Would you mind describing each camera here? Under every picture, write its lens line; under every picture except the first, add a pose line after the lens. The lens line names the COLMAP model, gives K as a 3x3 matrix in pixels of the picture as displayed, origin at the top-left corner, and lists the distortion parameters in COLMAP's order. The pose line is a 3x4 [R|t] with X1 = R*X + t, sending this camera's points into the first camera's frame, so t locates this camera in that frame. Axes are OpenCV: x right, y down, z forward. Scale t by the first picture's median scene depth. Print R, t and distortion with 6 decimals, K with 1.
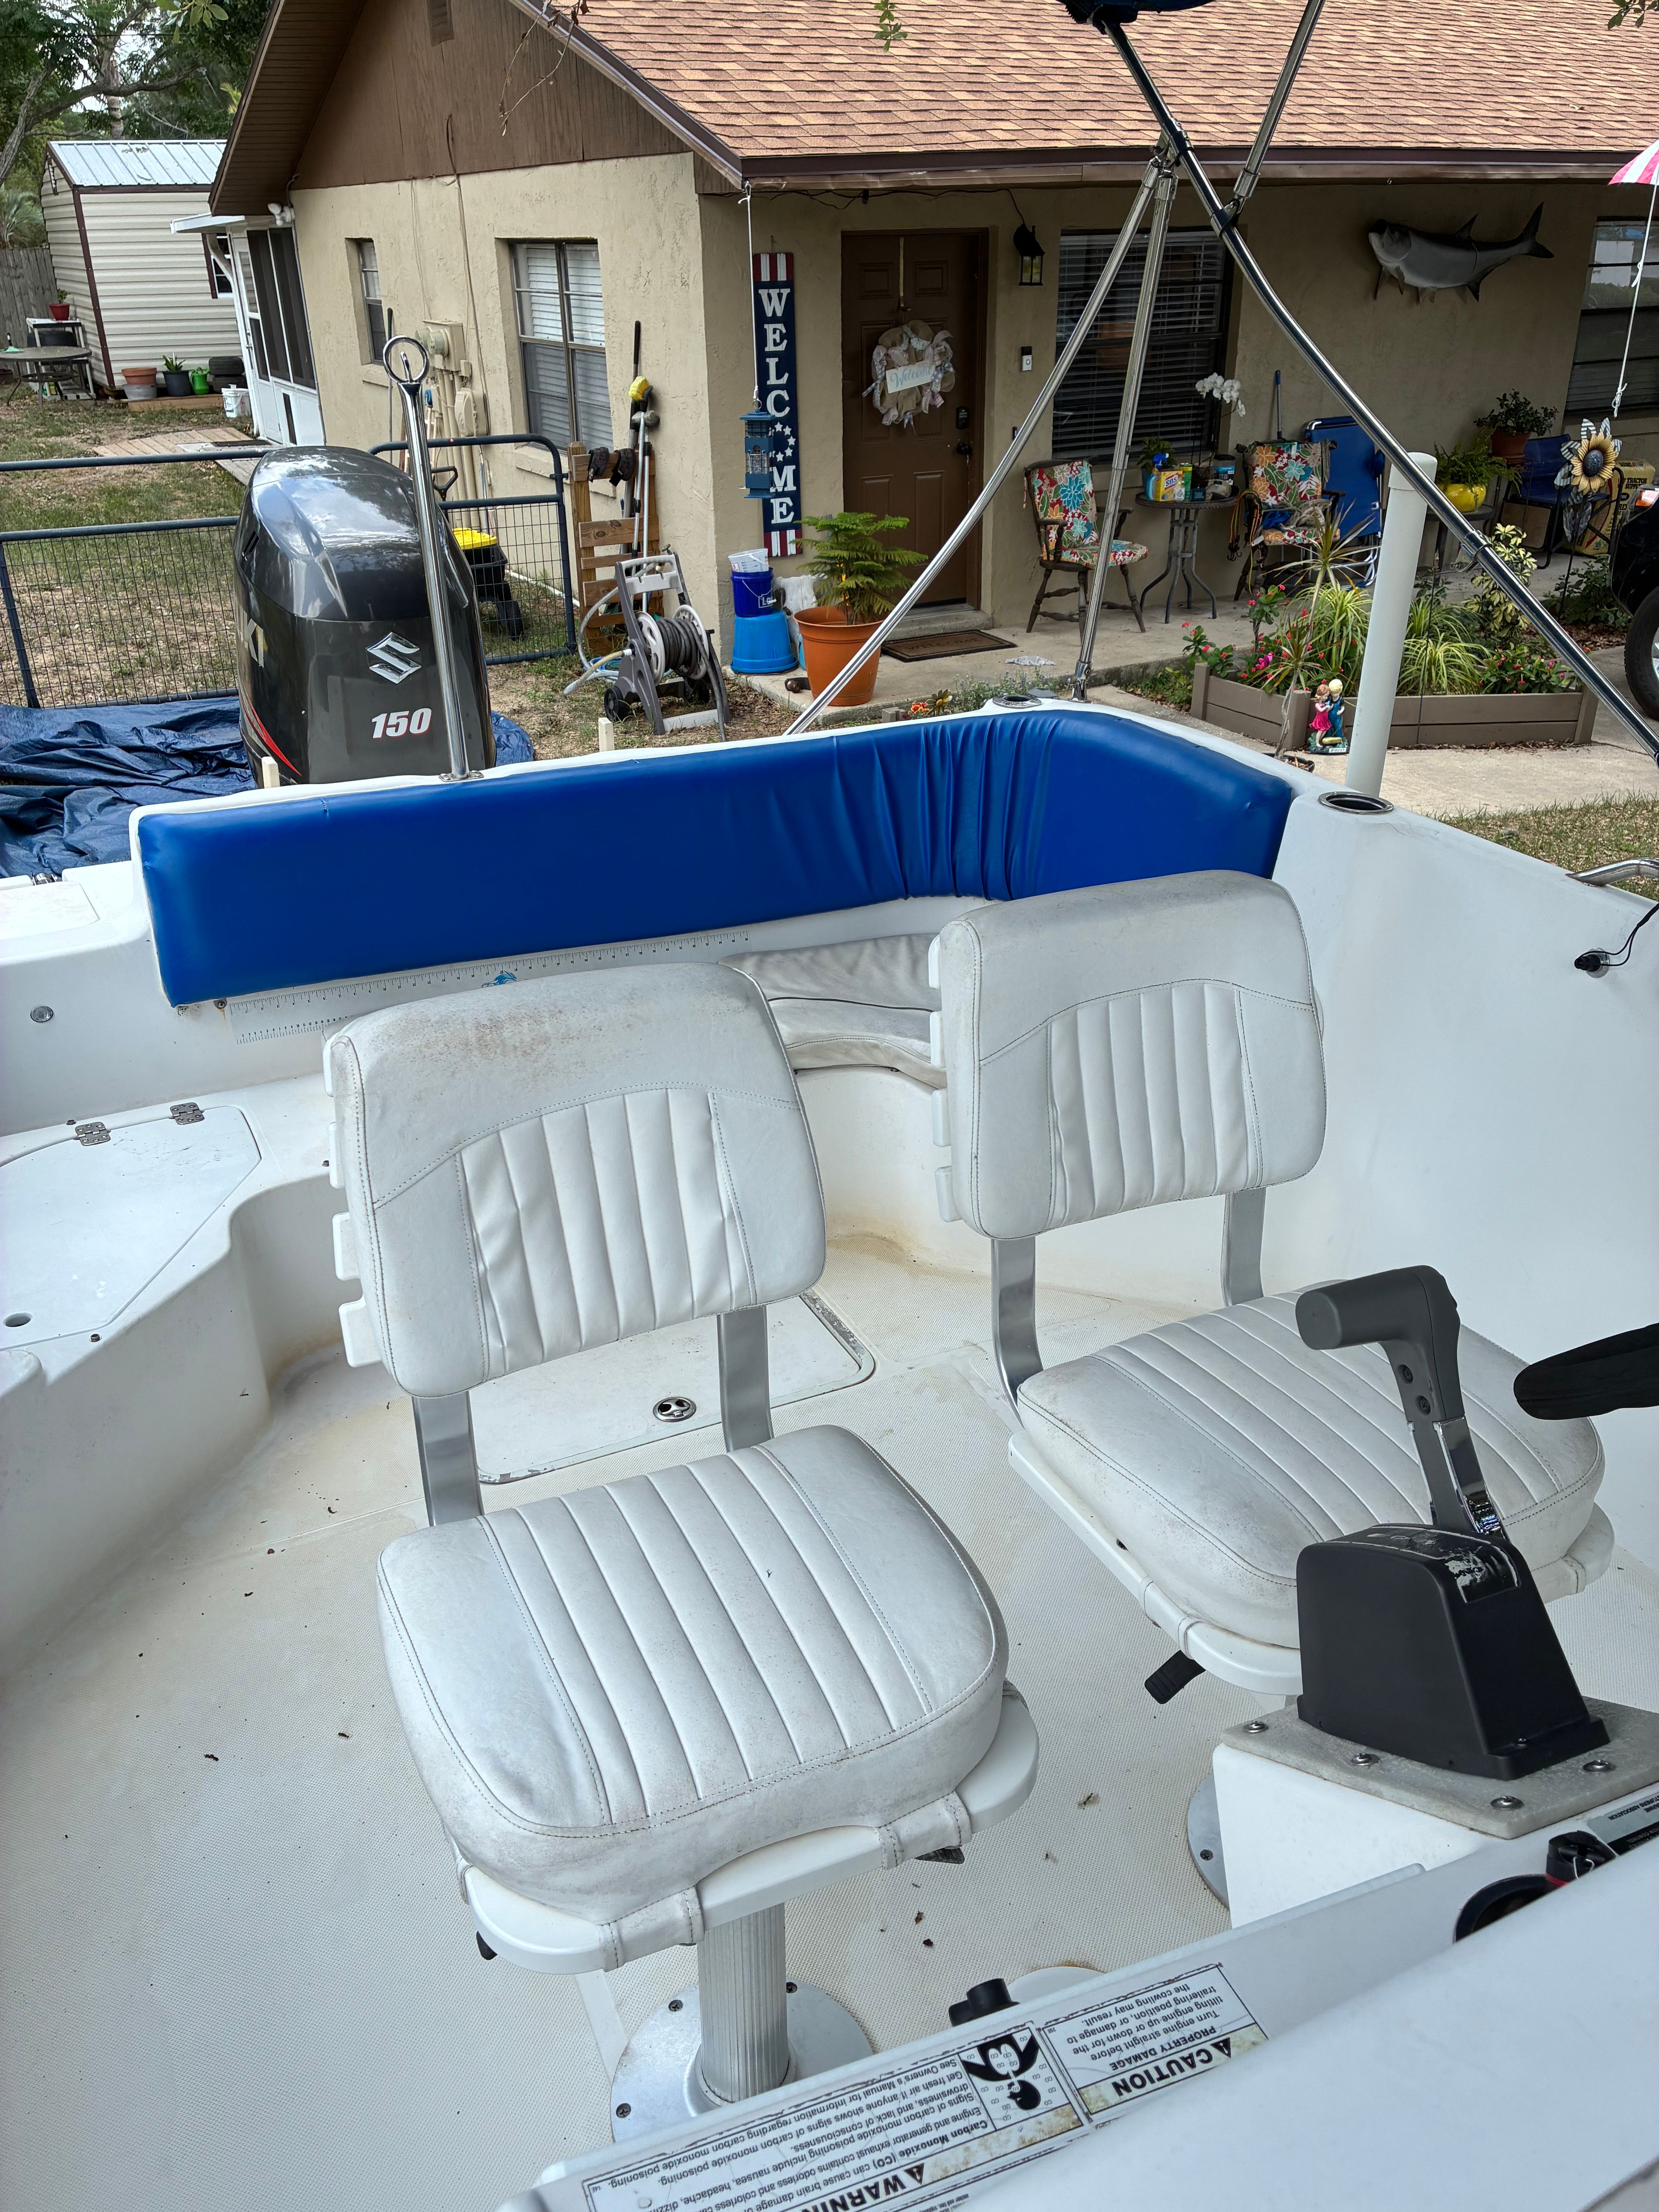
lens RADIAL K [[1591.3, 0, 829.5], [0, 1591.3, 1106.0], [0, 0, 1]] dist [-0.001894, -0.008207]
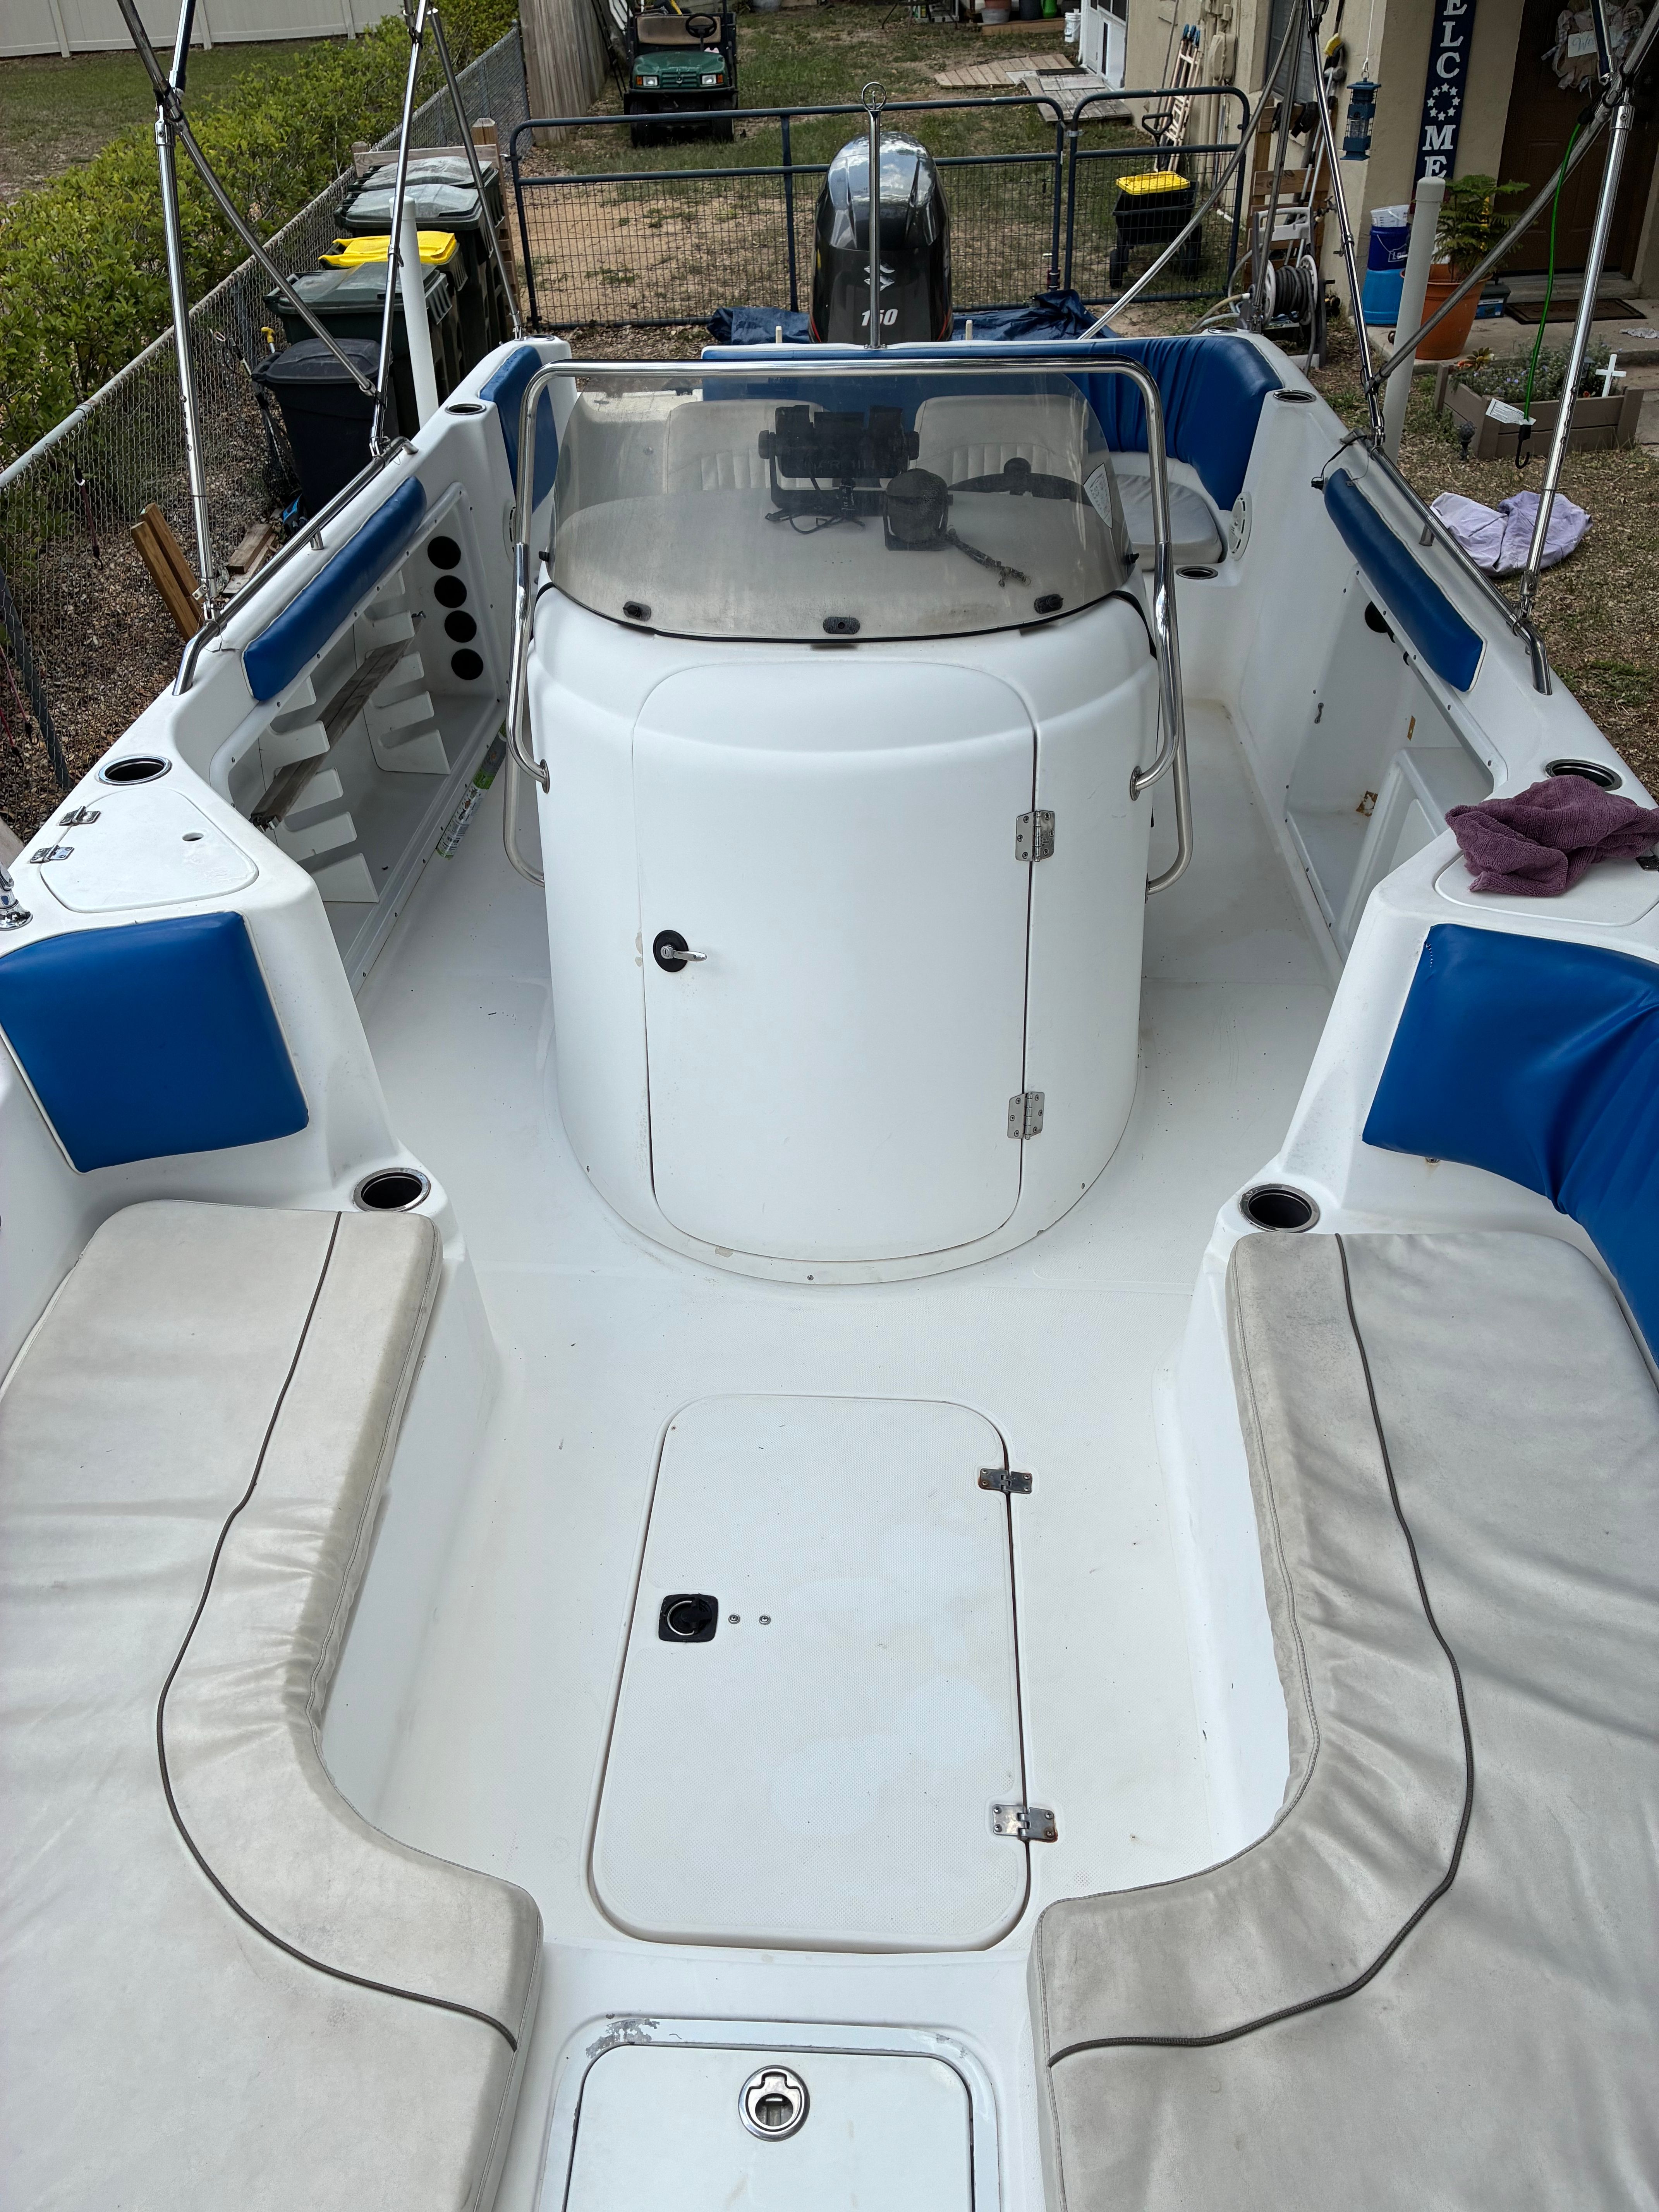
lens RADIAL K [[1600.7, 0, 829.5], [0, 1600.7, 1106.0], [0, 0, 1]] dist [0.084357, -0.120857]
pose [[0.877554, 0.265243, -0.399430, 0.220154], [-0.187728, 0.956617, 0.222804, 0.069252], [0.441199, -0.120538, 0.889277, -0.244746]]
